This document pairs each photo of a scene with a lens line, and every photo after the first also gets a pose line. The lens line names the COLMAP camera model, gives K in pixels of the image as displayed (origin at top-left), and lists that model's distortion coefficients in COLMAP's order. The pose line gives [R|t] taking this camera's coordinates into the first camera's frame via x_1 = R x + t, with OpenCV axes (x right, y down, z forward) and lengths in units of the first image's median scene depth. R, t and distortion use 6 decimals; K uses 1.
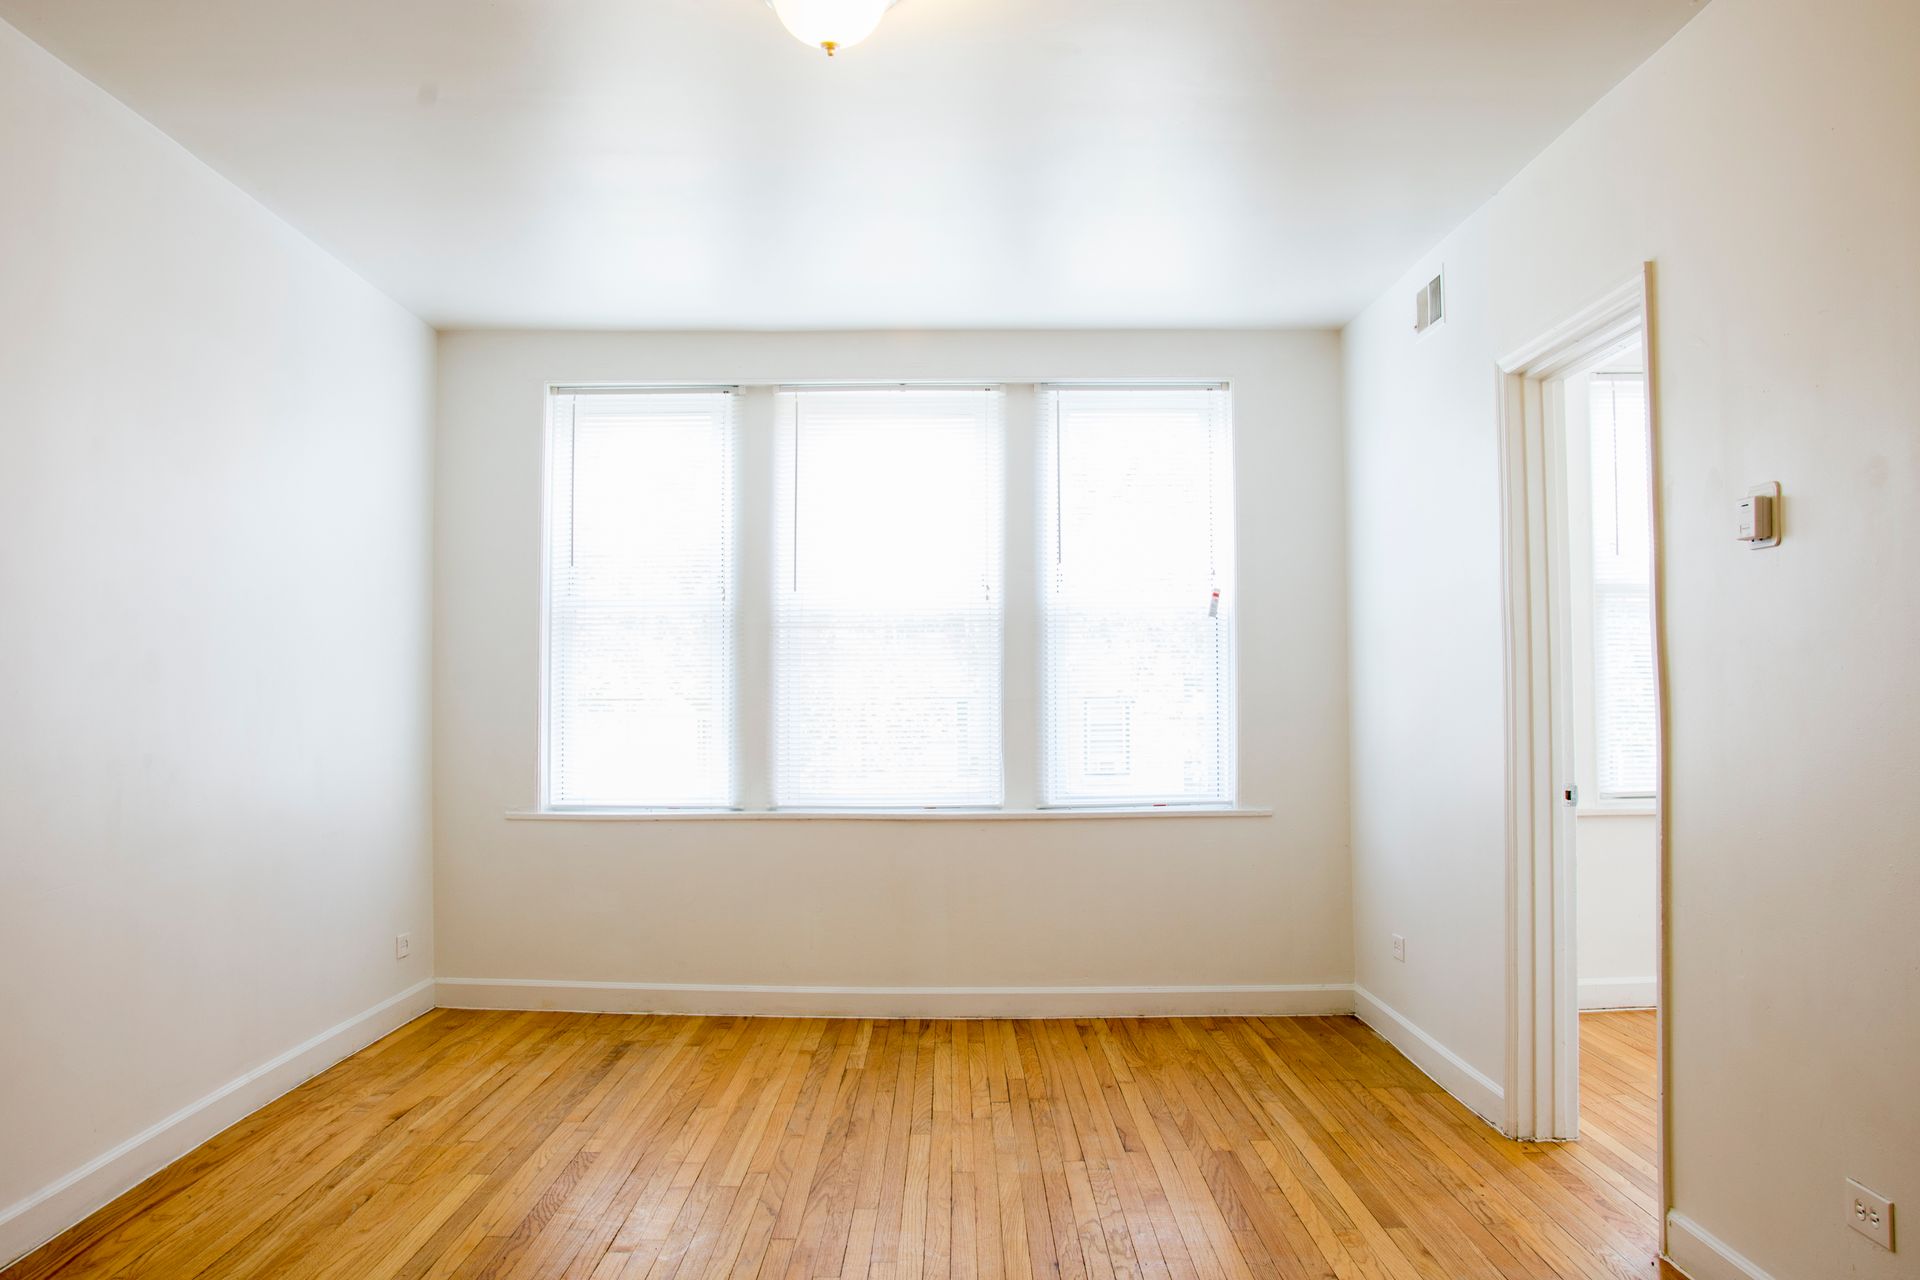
lens RADIAL K [[1573.7, 0, 965.3], [0, 1573.7, 646.2], [0, 0, 1]] dist [-0.147275, 0.150784]
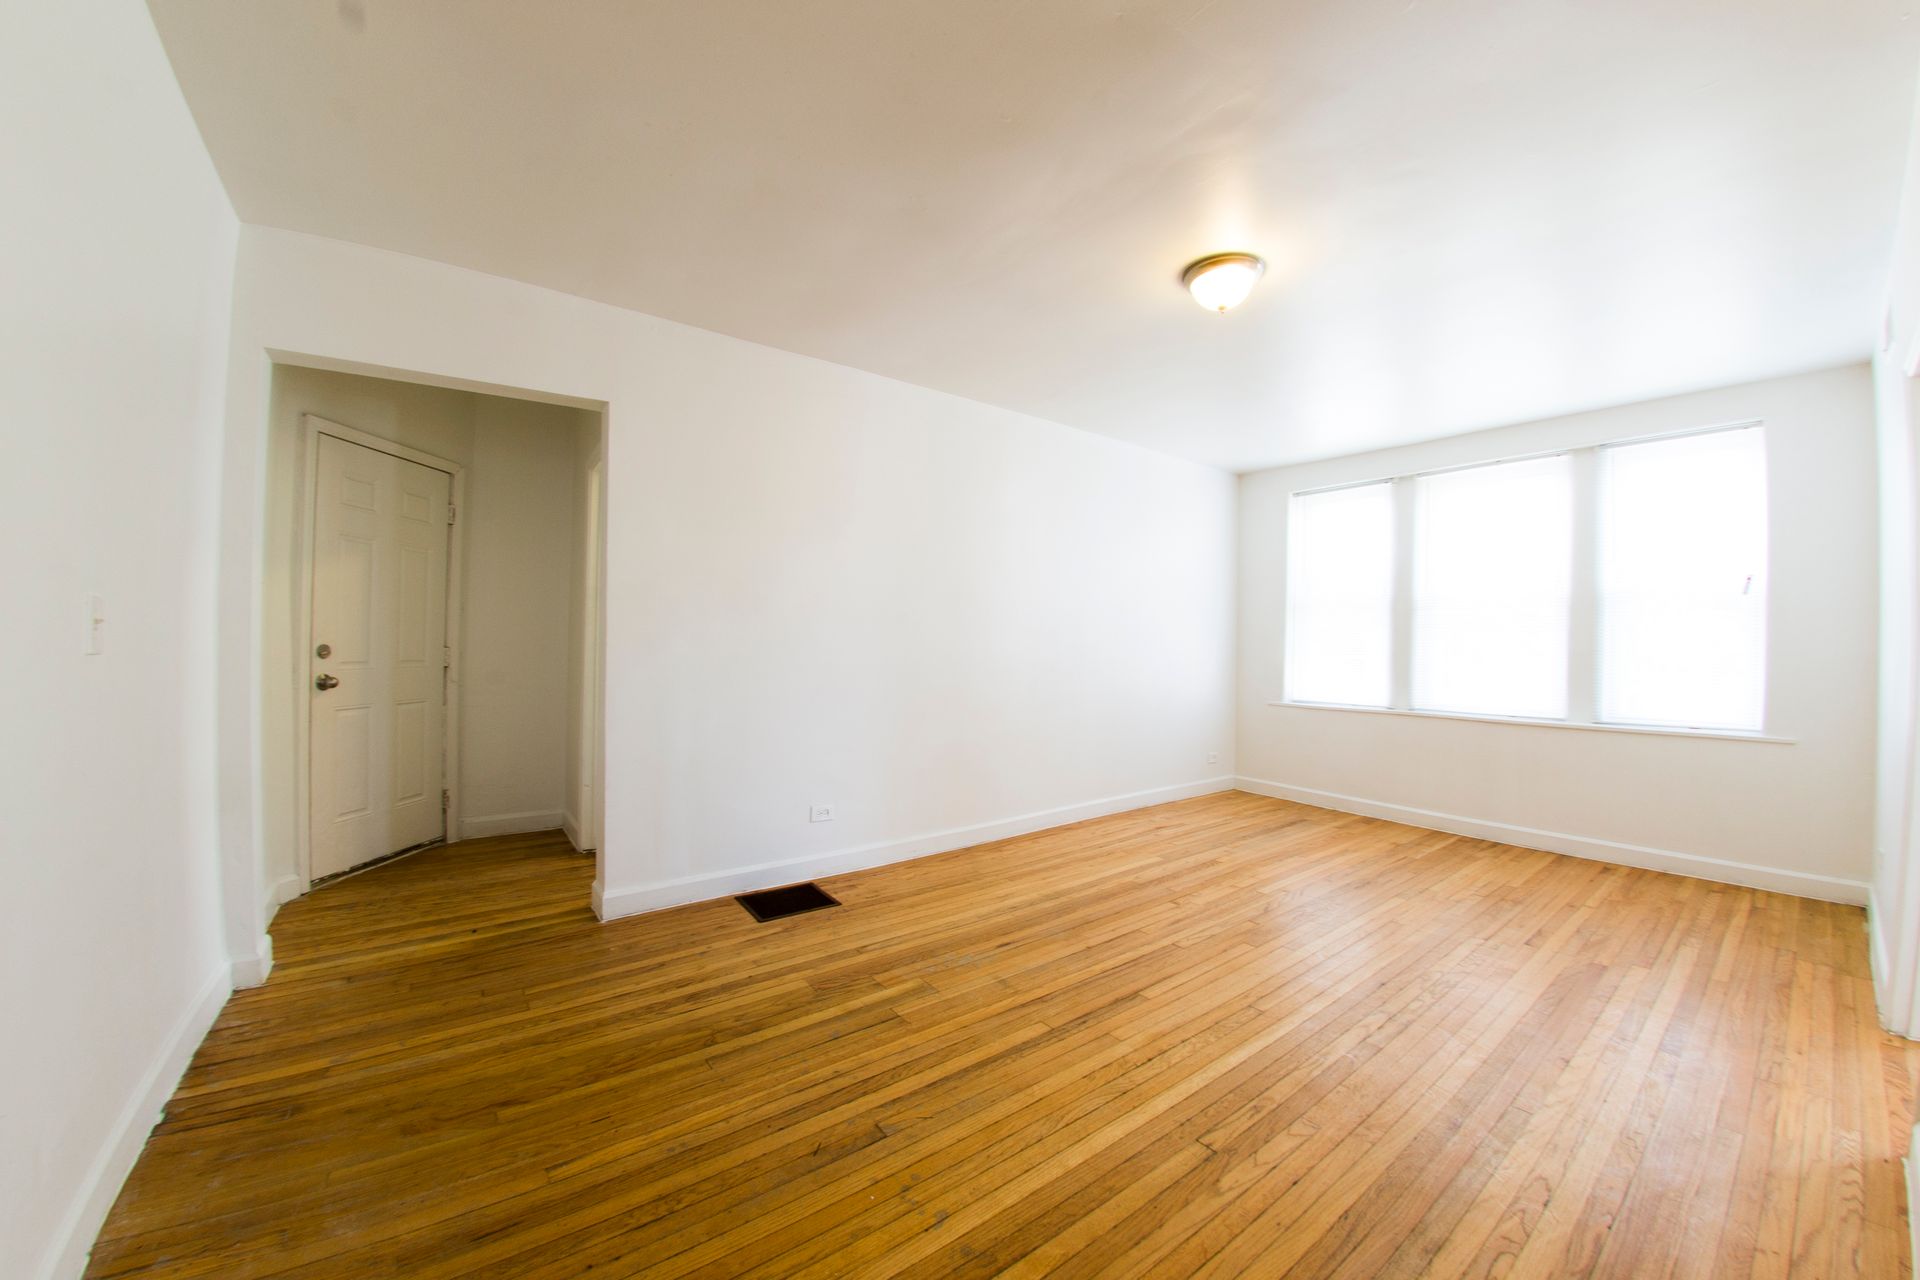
lens RADIAL K [[705.6, 0, 966.5], [0, 705.6, 649.8], [0, 0, 1]] dist [-0.017889, -0.014085]
pose [[0.607752, 0.018248, -0.793918, 0.240608], [0.012006, 0.999411, 0.032162, 0.002638], [0.794036, -0.029078, 0.607174, 0.117322]]
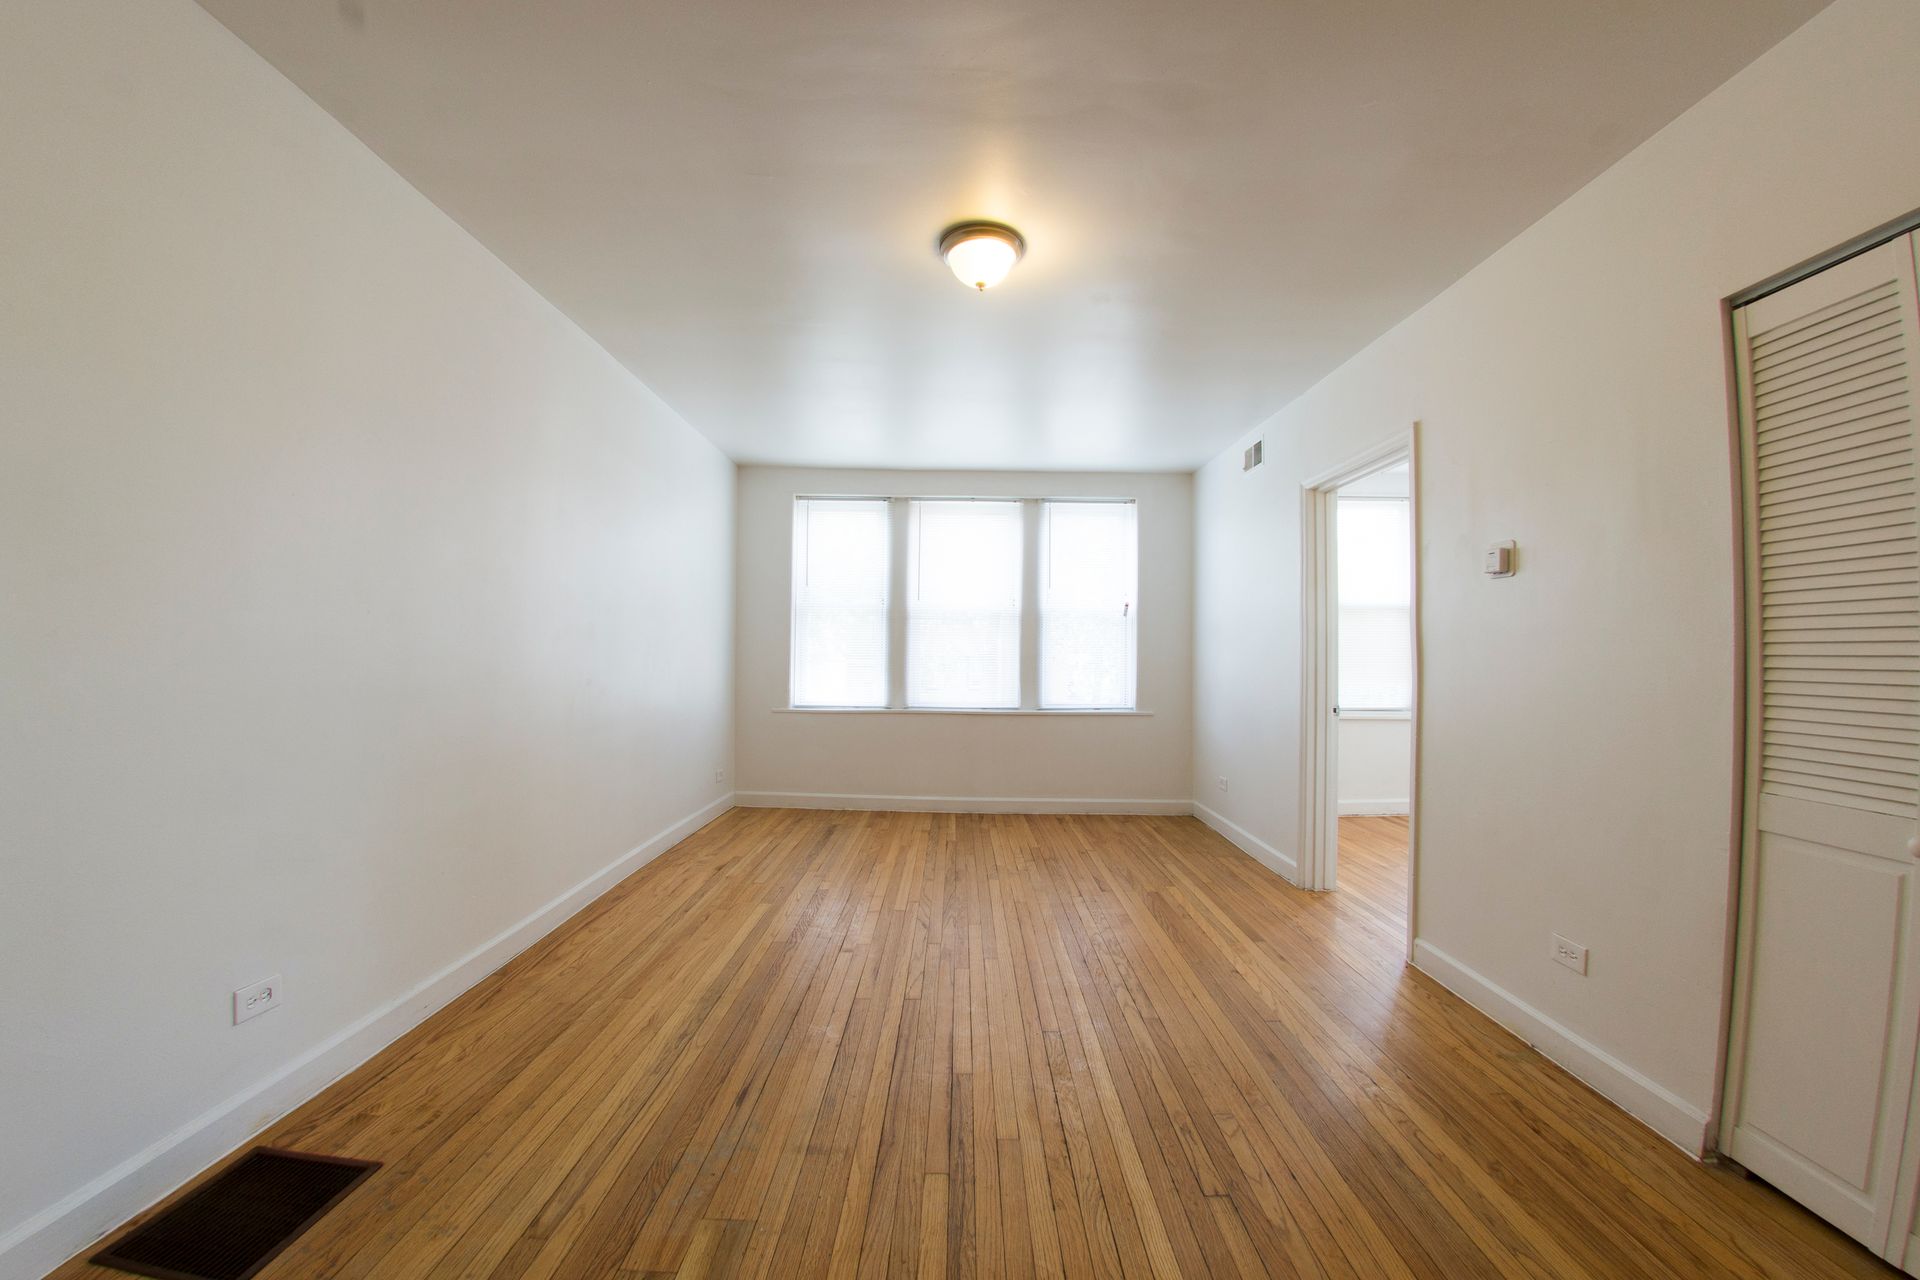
lens RADIAL K [[705.6, 0, 966.5], [0, 705.6, 649.8], [0, 0, 1]] dist [-0.017889, -0.014085]
pose [[0.999867, 0.015534, 0.004943, -0.058346], [-0.015657, 0.999546, 0.025741, 0.004773], [-0.004541, -0.025815, 0.999656, 0.105886]]
